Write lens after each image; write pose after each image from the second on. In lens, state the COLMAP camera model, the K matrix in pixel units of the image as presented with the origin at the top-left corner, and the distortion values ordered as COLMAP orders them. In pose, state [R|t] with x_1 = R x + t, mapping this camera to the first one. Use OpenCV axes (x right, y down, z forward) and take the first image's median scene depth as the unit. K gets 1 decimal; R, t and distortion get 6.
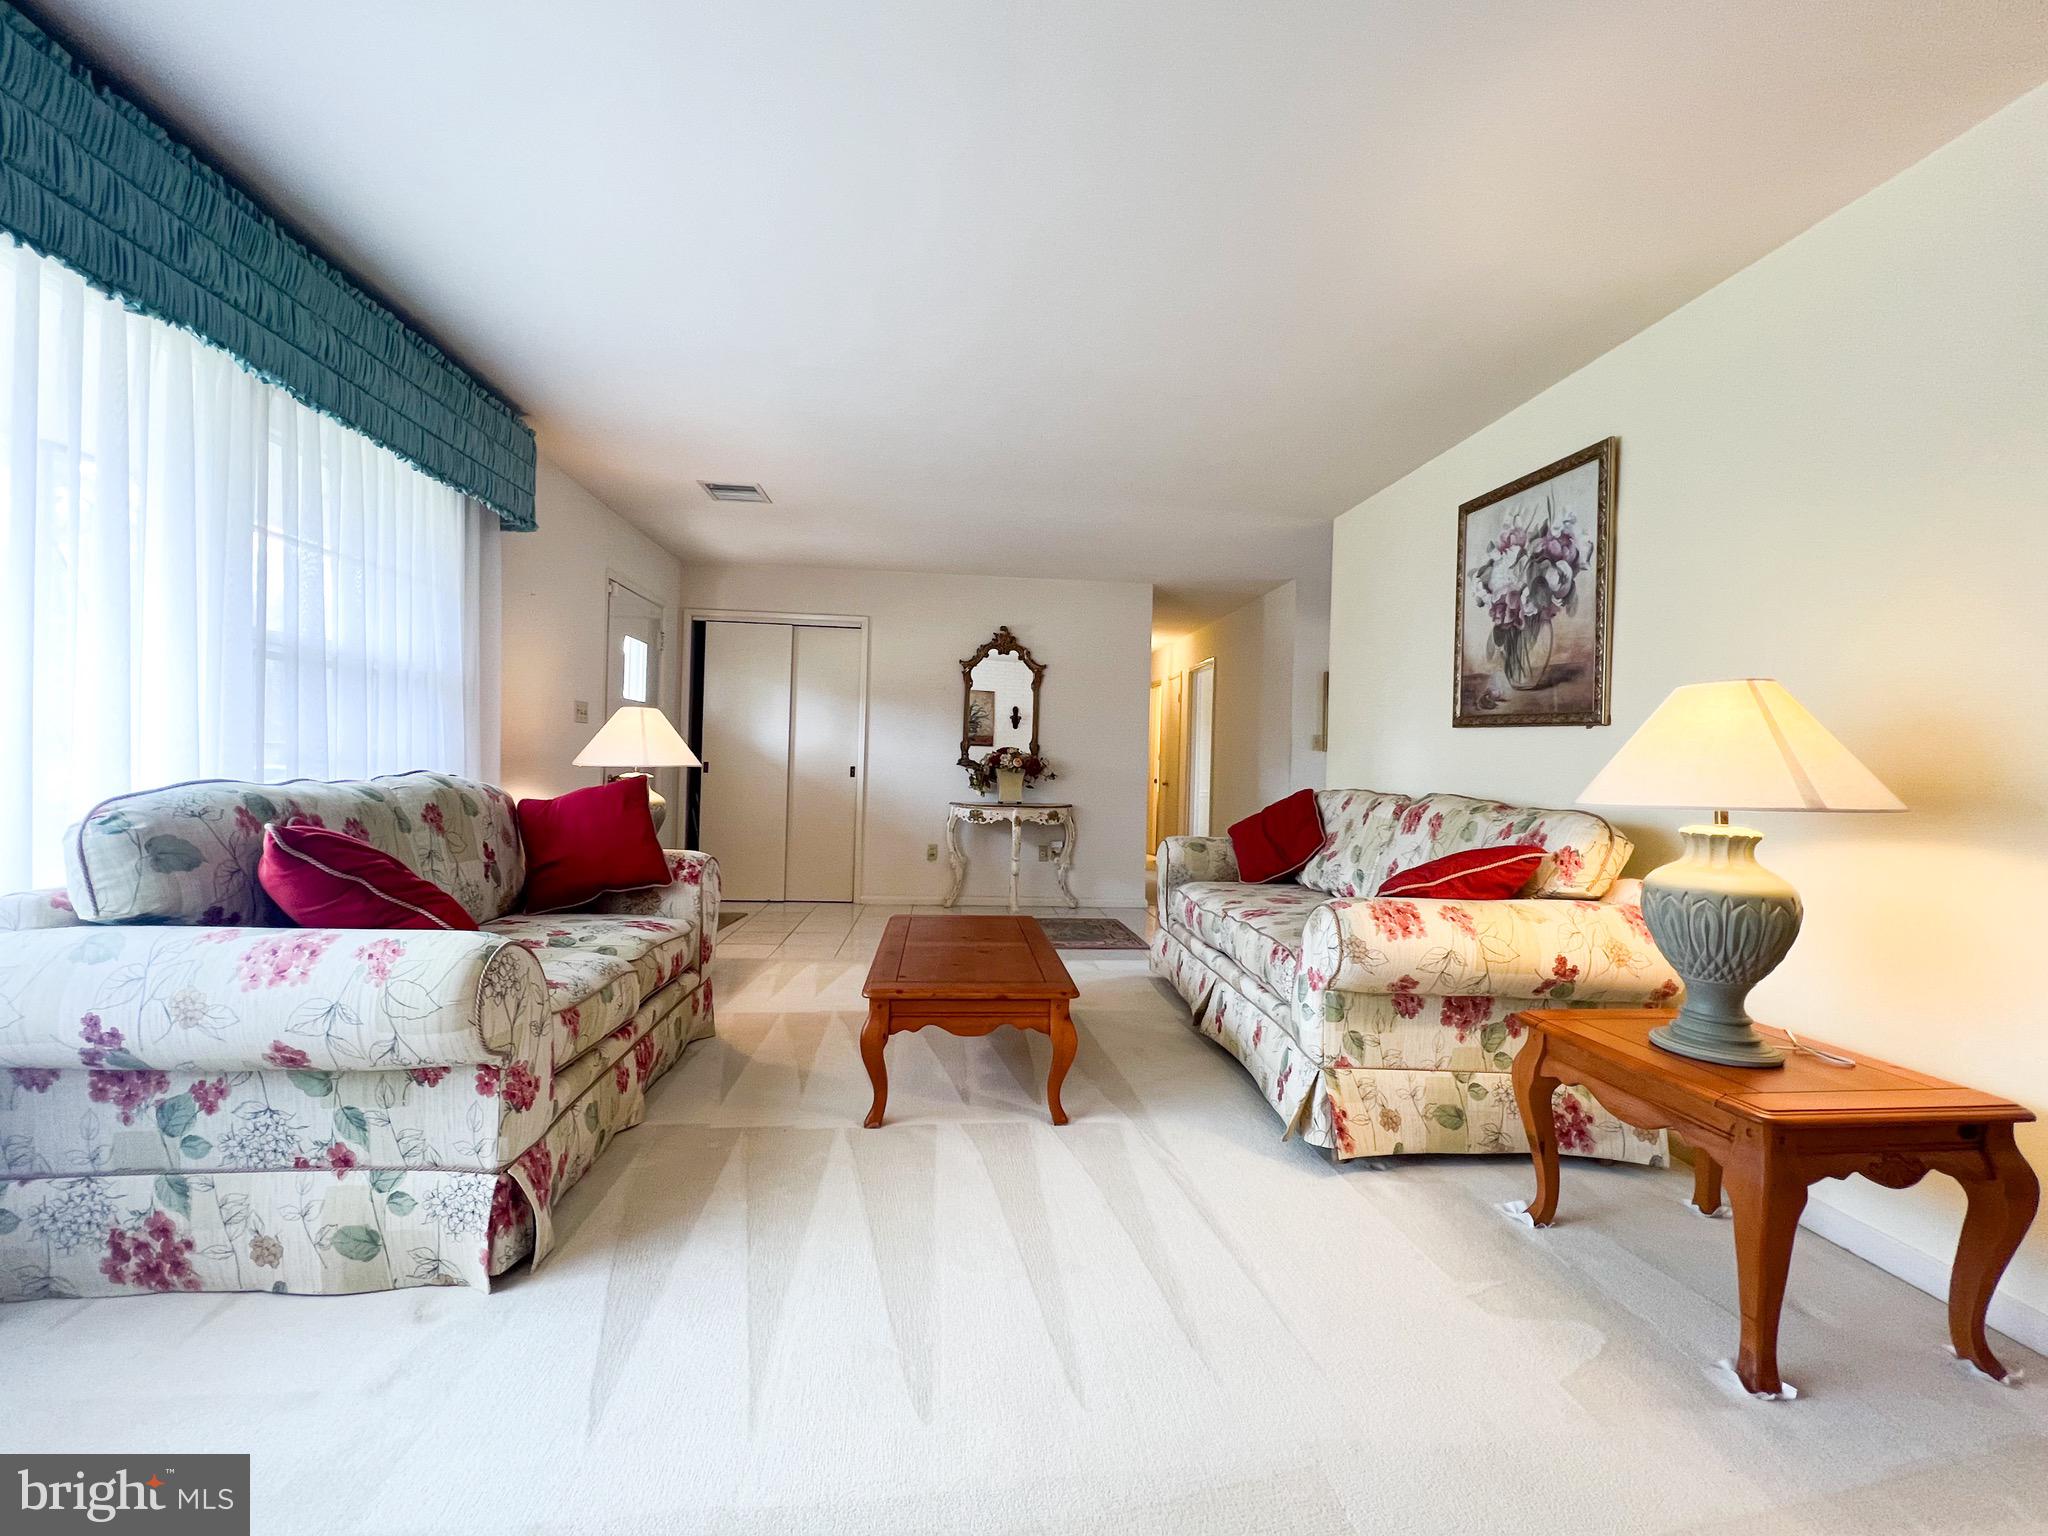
lens RADIAL K [[841.3, 0, 1026.7], [0, 841.3, 764.0], [0, 0, 1]] dist [-0.000126, 0.001221]
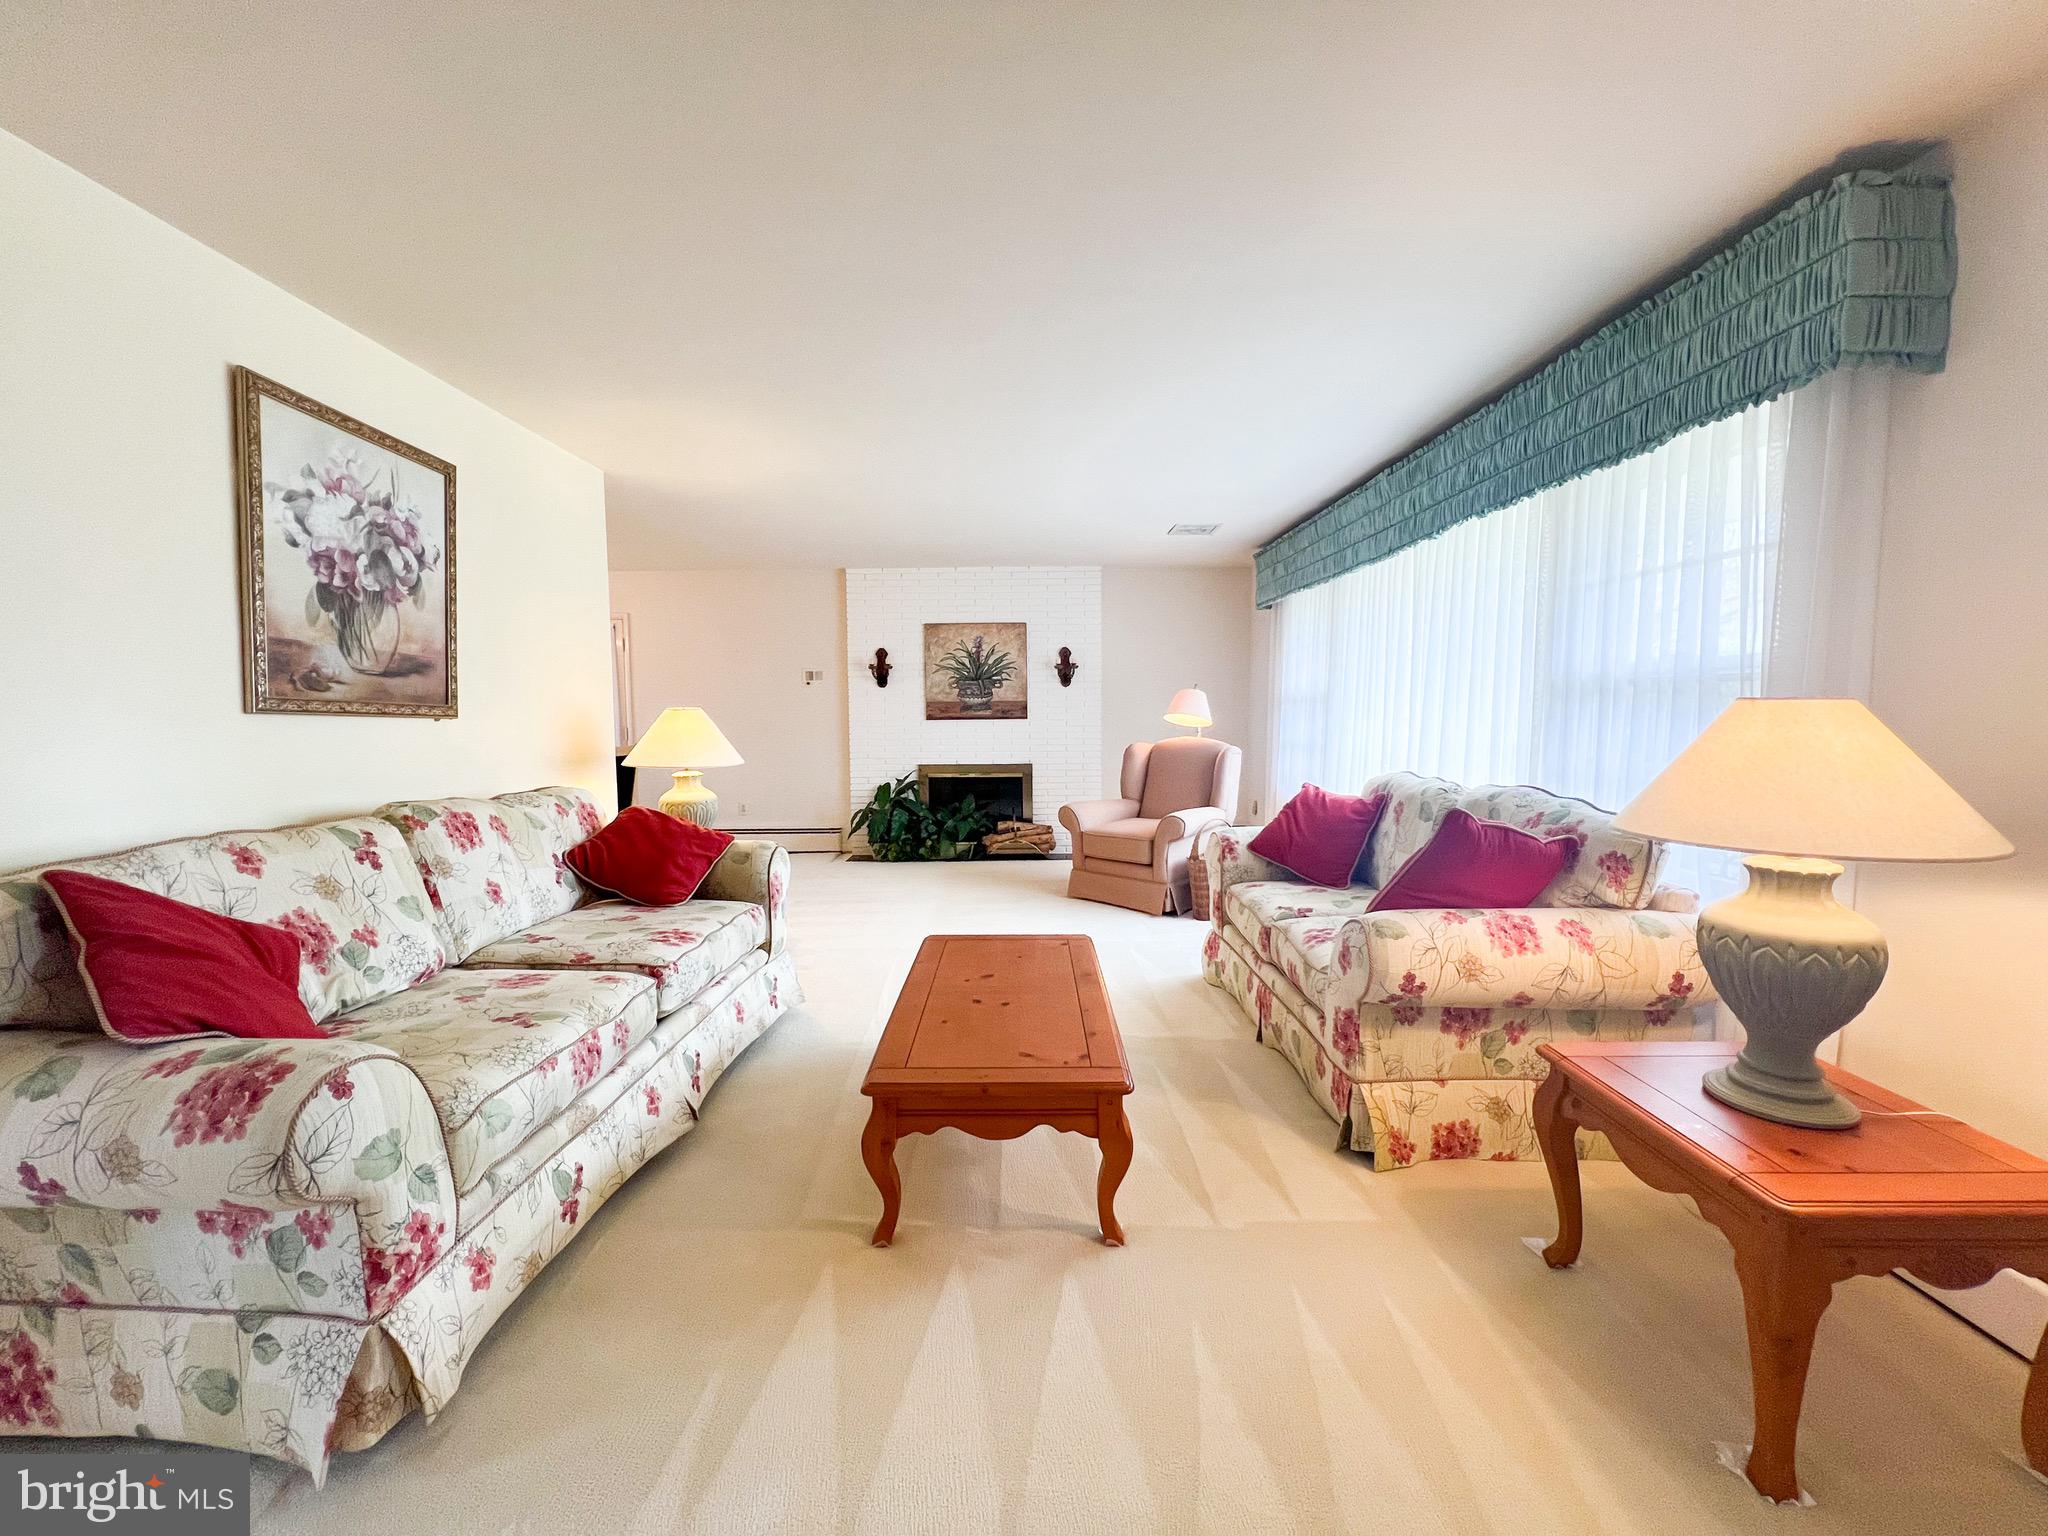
lens RADIAL K [[841.3, 0, 1026.7], [0, 841.3, 764.0], [0, 0, 1]] dist [-0.000126, 0.001221]
pose [[-0.994928, -0.028342, 0.096514, -0.180141], [-0.021674, 0.997350, 0.069444, -0.075570], [-0.098226, 0.067000, -0.992906, 1.922723]]
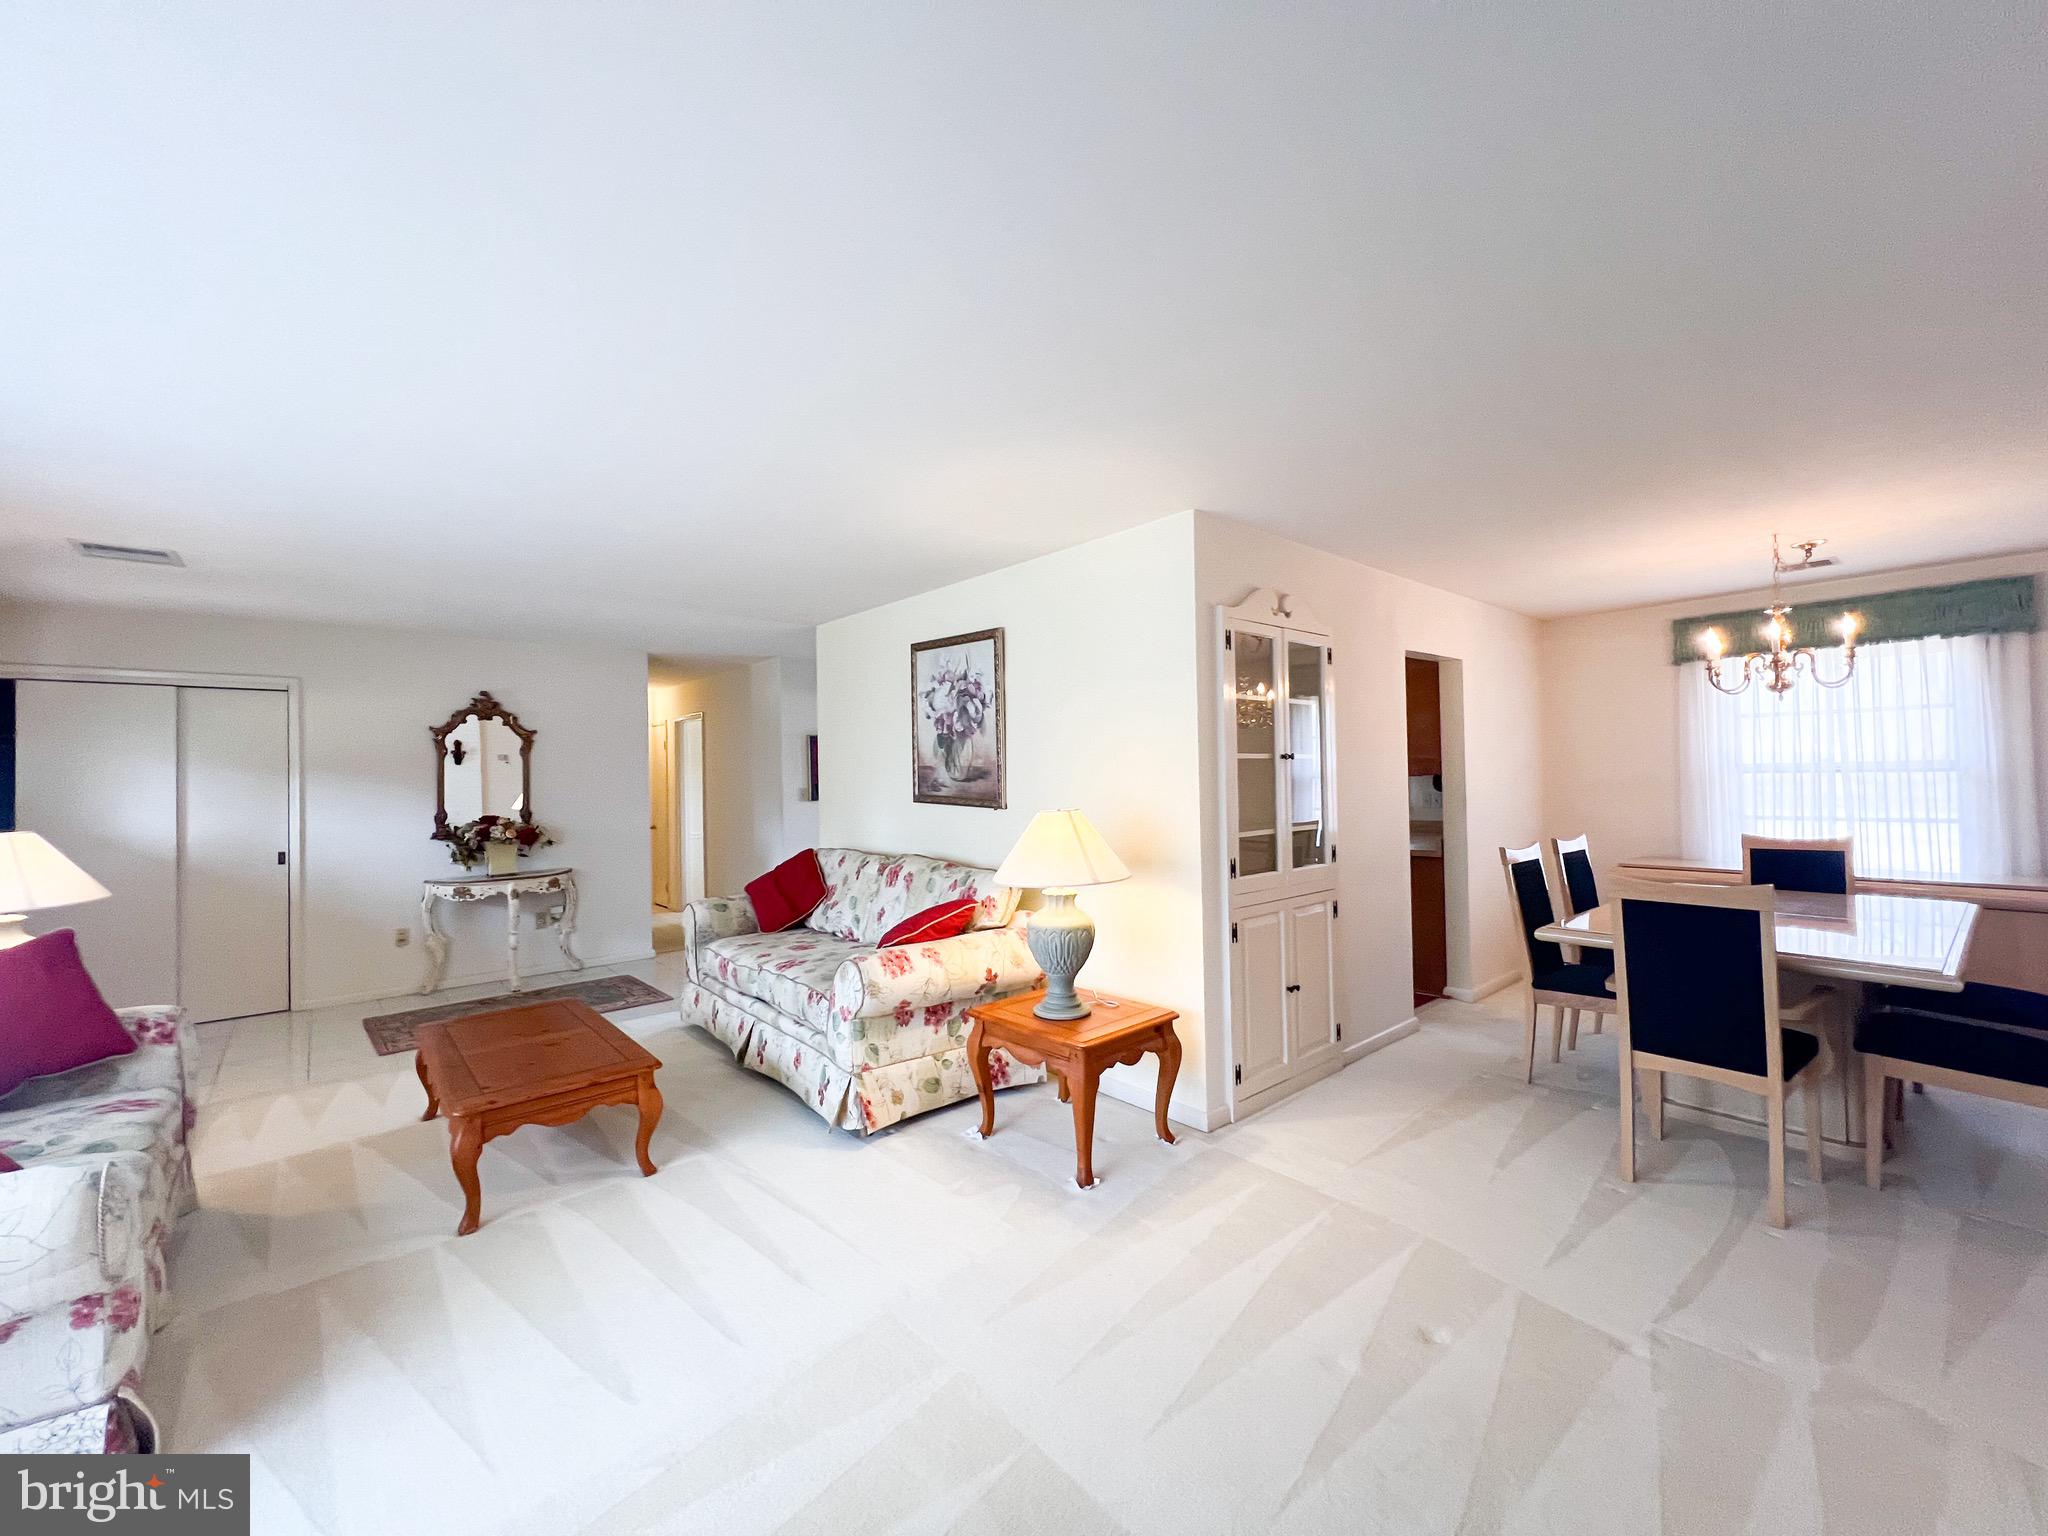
lens RADIAL K [[809.3, 0, 1013.3], [0, 809.3, 766.3], [0, 0, 1]] dist [-0.002100, 0.000780]
pose [[0.814094, -0.035491, 0.579648, -0.160769], [0.041222, 0.999145, 0.003281, -0.122109], [-0.579268, 0.021224, 0.814861, -0.227563]]
